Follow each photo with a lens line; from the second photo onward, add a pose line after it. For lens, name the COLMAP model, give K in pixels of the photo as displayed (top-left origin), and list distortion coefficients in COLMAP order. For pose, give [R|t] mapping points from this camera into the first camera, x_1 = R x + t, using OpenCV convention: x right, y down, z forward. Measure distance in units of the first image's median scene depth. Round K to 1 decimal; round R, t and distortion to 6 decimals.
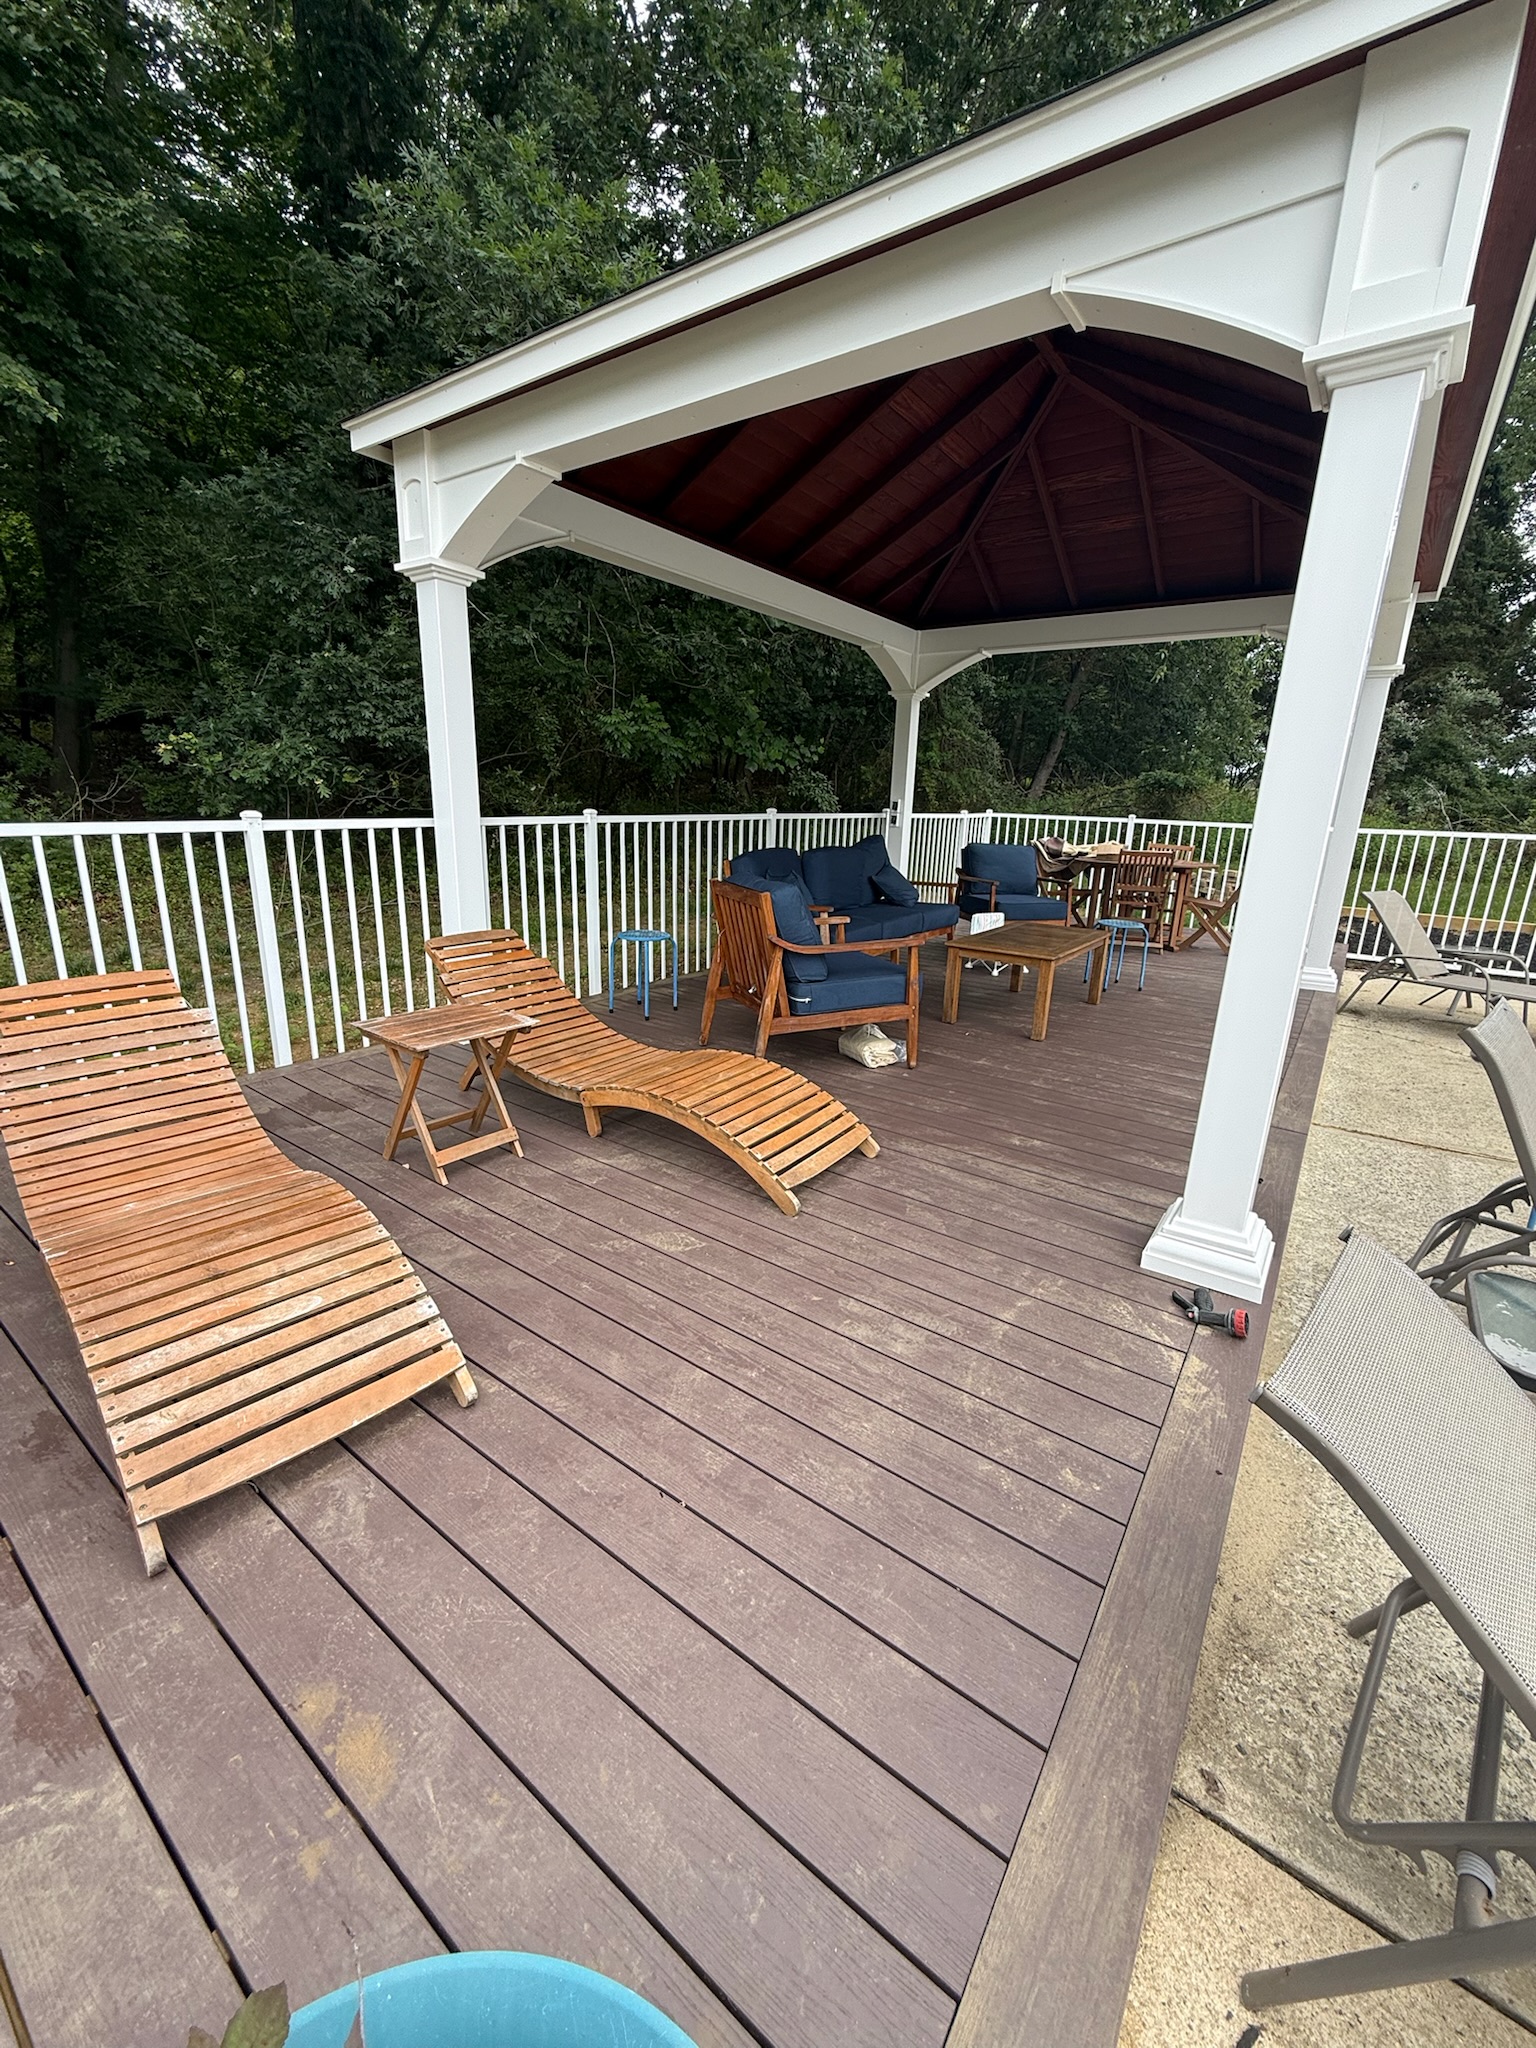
lens RADIAL K [[822.5, 0, 768.0], [0, 822.5, 1024.0], [0, 0, 1]] dist [0.002310, -0.005811]
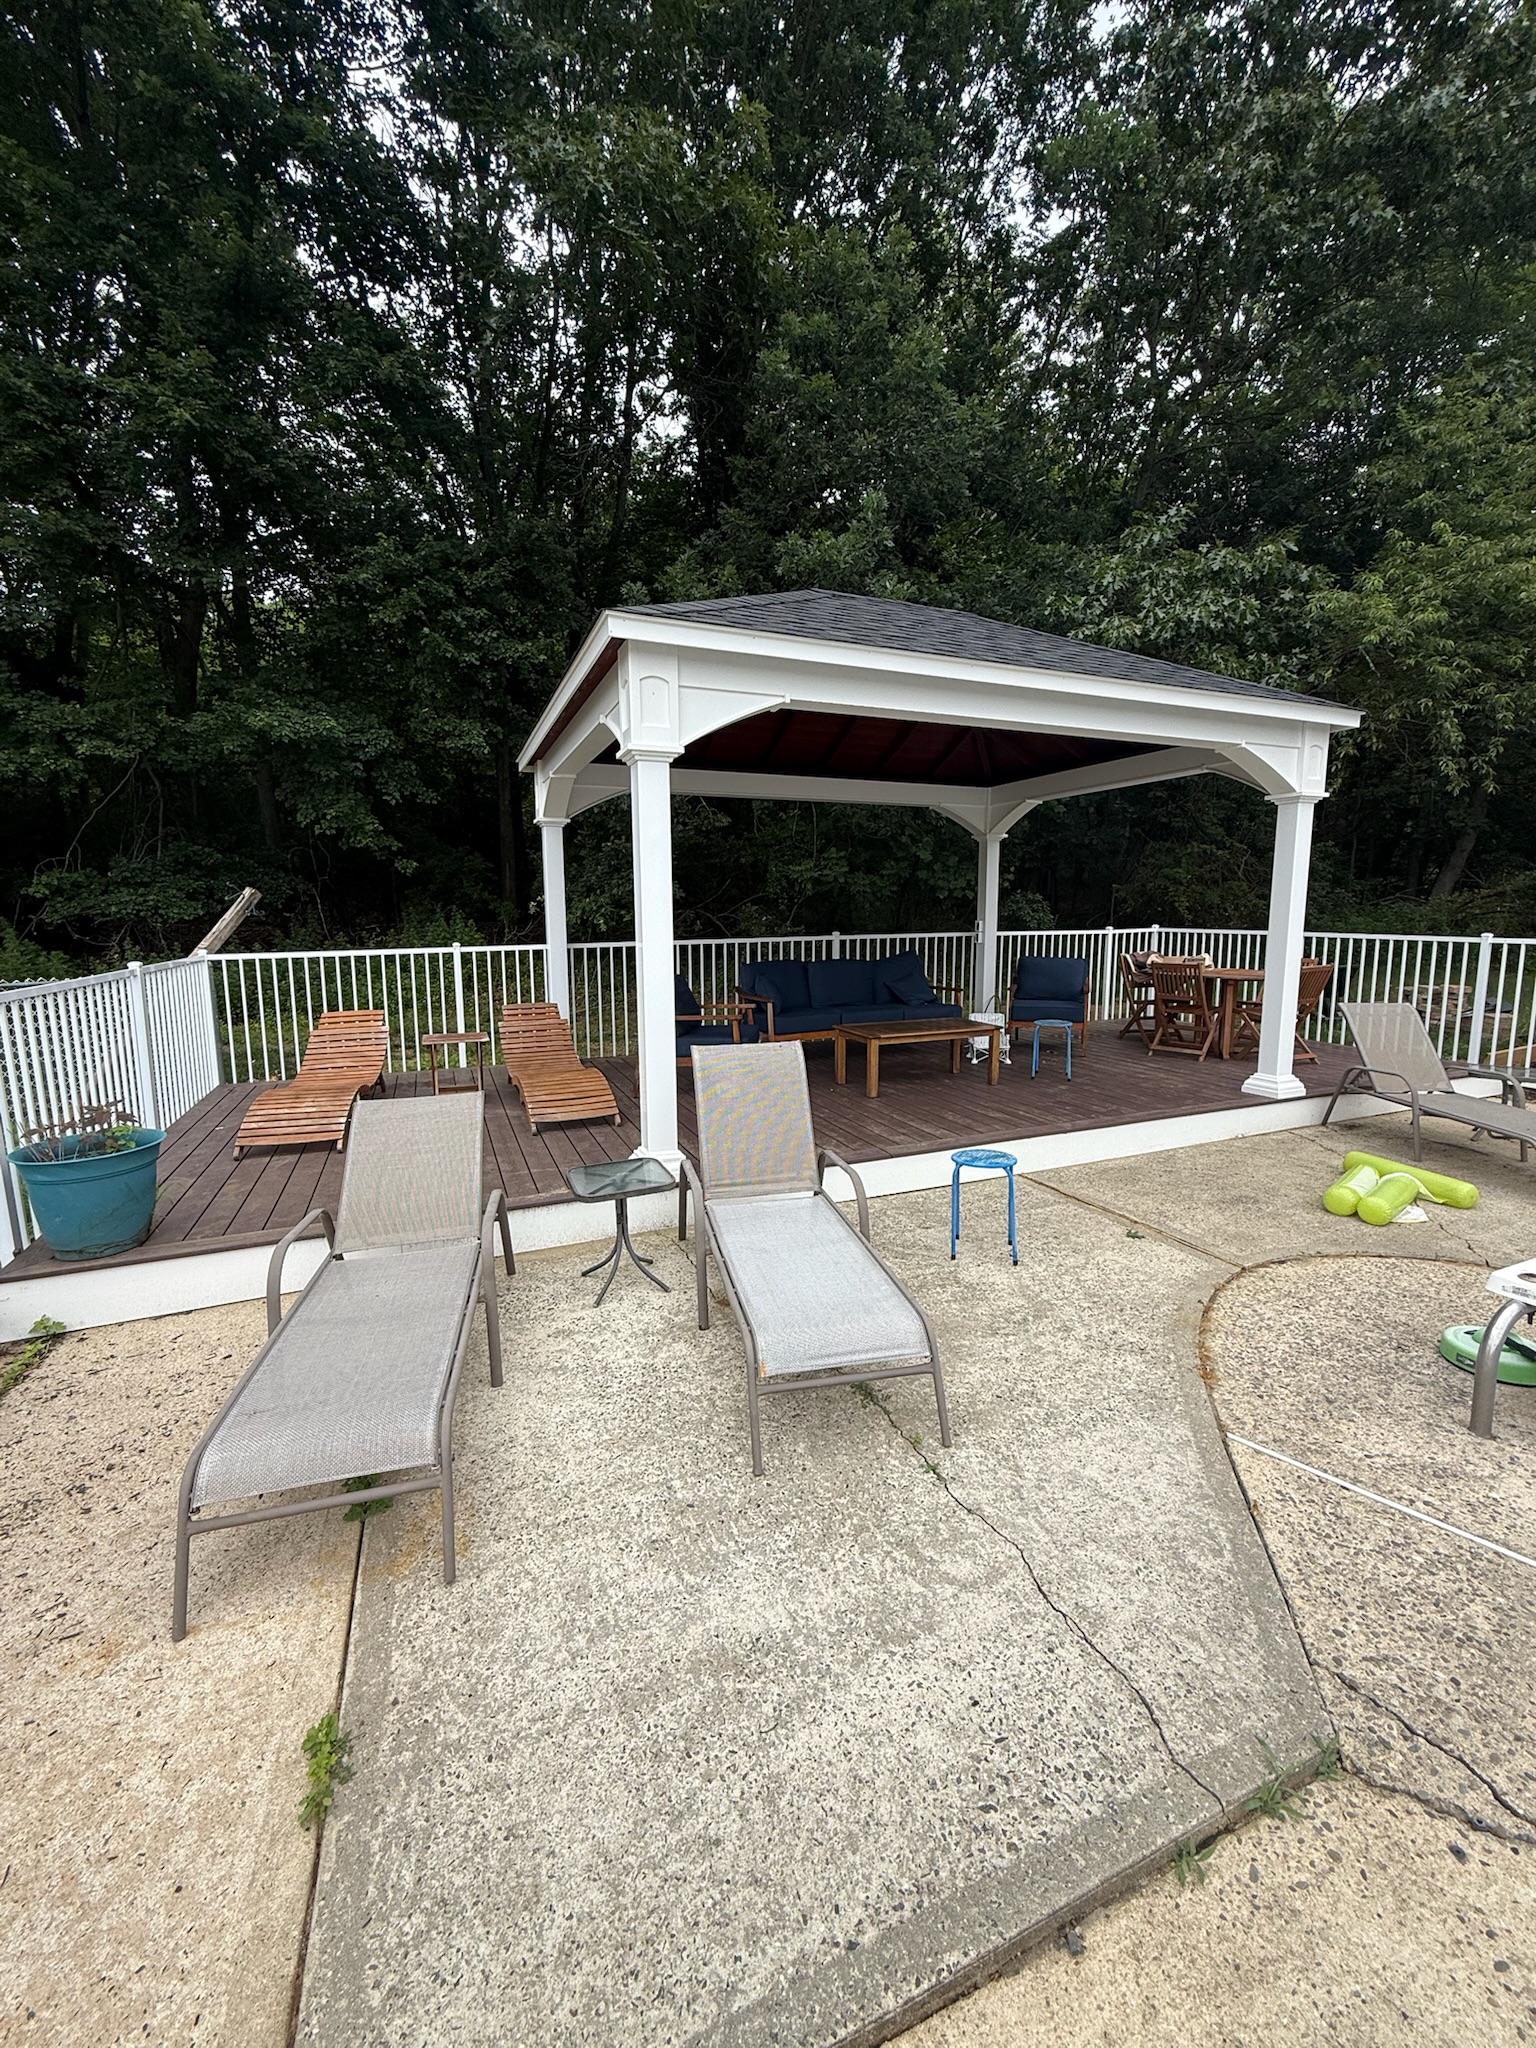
lens RADIAL K [[822.5, 0, 768.0], [0, 822.5, 1024.0], [0, 0, 1]] dist [0.002310, -0.005811]
pose [[0.852083, 0.041628, -0.521749, 0.717601], [-0.110670, 0.988623, -0.101861, 0.046374], [0.511573, 0.144537, 0.846996, -0.216521]]
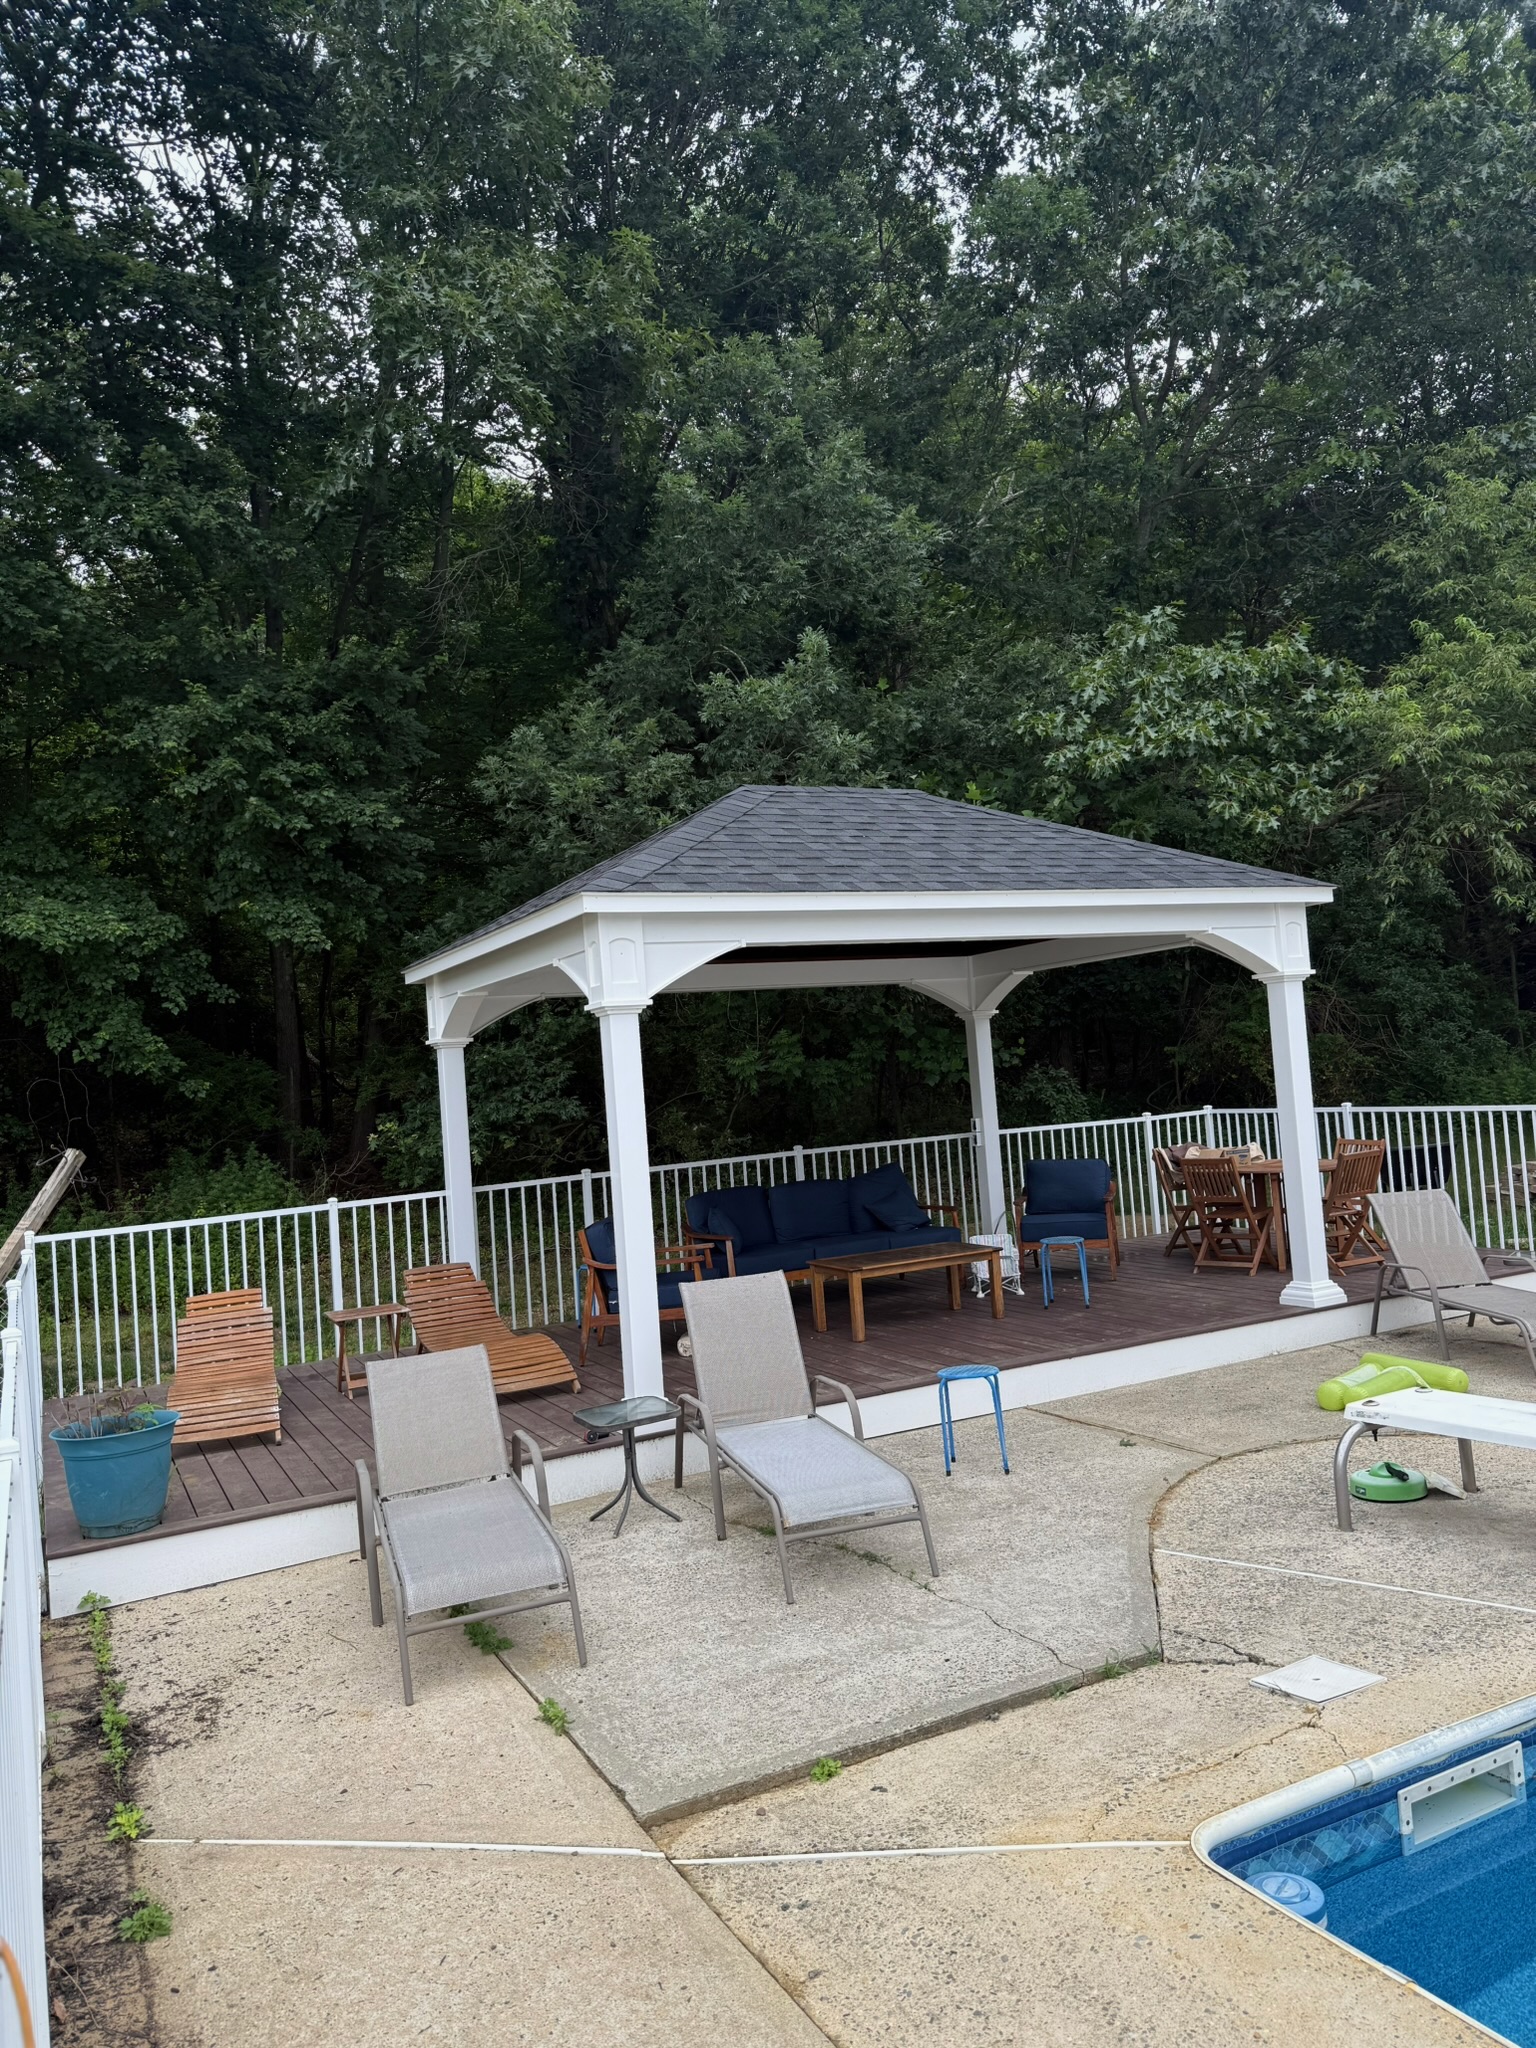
lens RADIAL K [[1428.2, 0, 766.5], [0, 1428.2, 992.3], [0, 0, 1]] dist [0.091583, -0.132118]
pose [[0.883633, -0.119913, -0.452564, 0.967153], [-0.027510, 0.951675, -0.305872, 0.140457], [0.467372, 0.282728, 0.837632, -0.745970]]
